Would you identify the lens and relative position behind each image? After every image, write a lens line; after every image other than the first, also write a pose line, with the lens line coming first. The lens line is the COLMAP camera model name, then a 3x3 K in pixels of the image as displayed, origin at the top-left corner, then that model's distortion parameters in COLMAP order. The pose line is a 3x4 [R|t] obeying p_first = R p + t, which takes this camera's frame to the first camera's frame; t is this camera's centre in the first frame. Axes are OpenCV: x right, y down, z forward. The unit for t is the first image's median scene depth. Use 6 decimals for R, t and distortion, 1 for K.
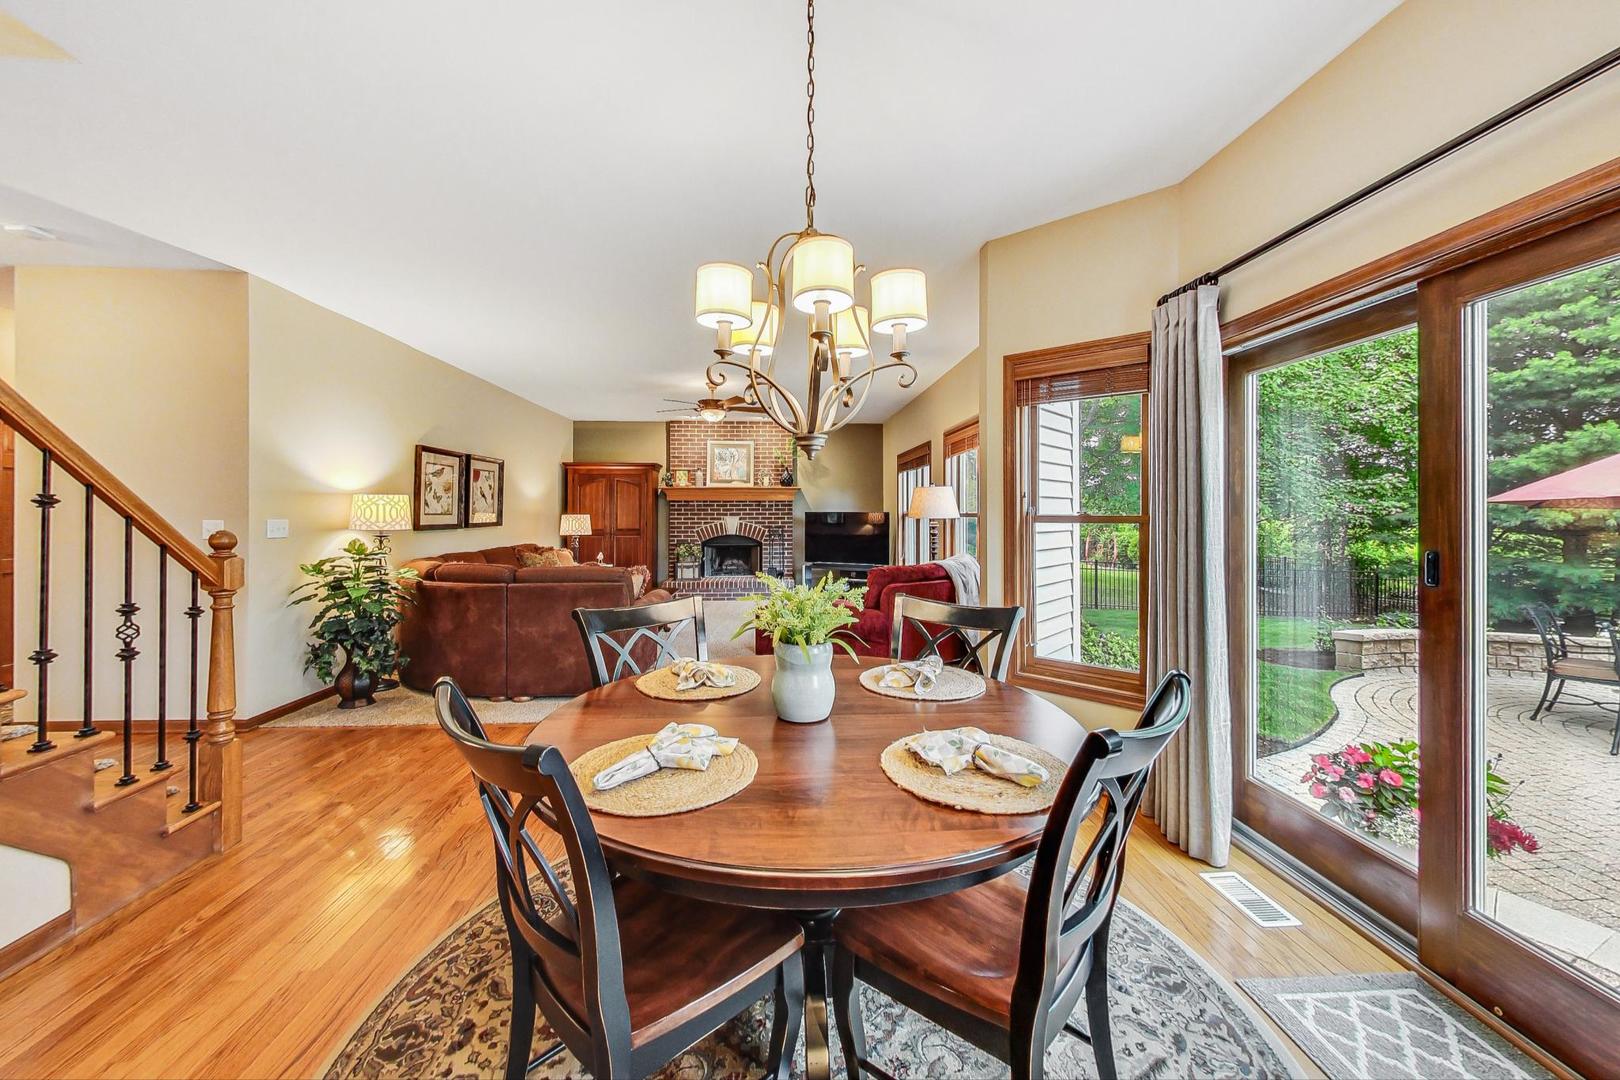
lens RADIAL K [[597.4, 0, 784.3], [0, 597.4, 512.9], [0, 0, 1]] dist [0.002378, -0.000077]
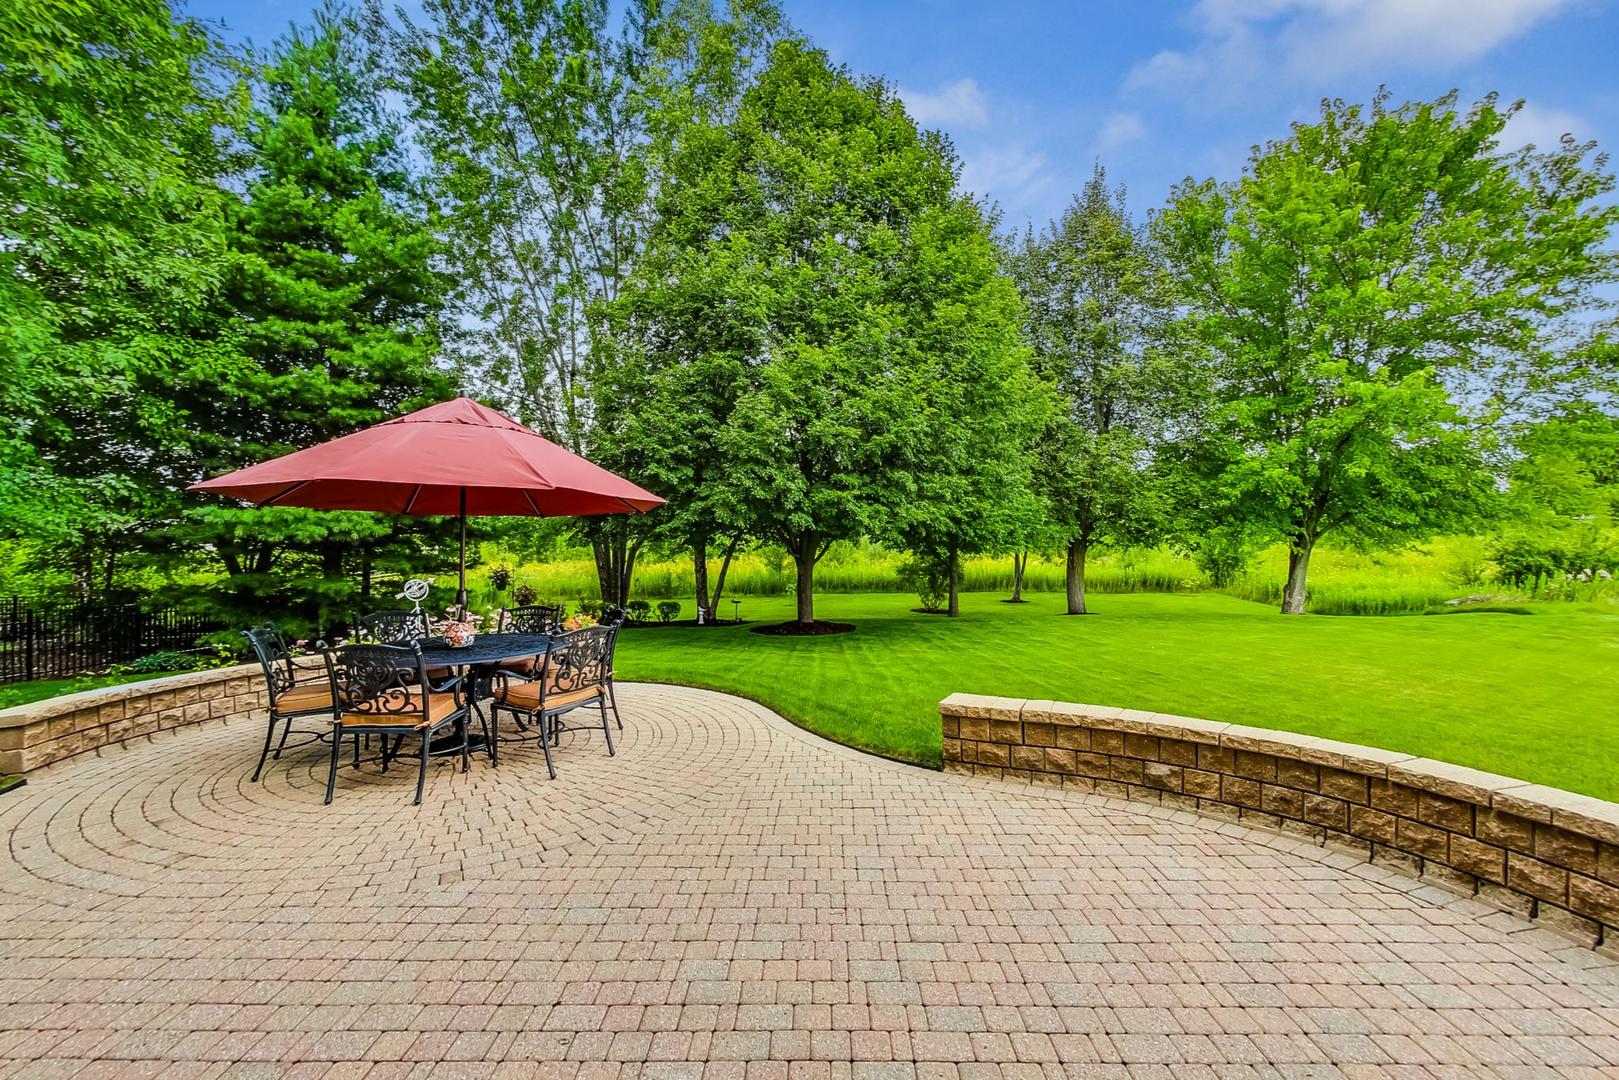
lens RADIAL K [[597.1, 0, 813.8], [0, 597.1, 551.3], [0, 0, 1]] dist [0.002378, -0.000077]
pose [[-0.004356, -0.006170, 0.999971, 0.301594], [-0.002834, 0.999977, 0.006157, 0.031169], [-0.999986, -0.002807, -0.004373, 0.184682]]
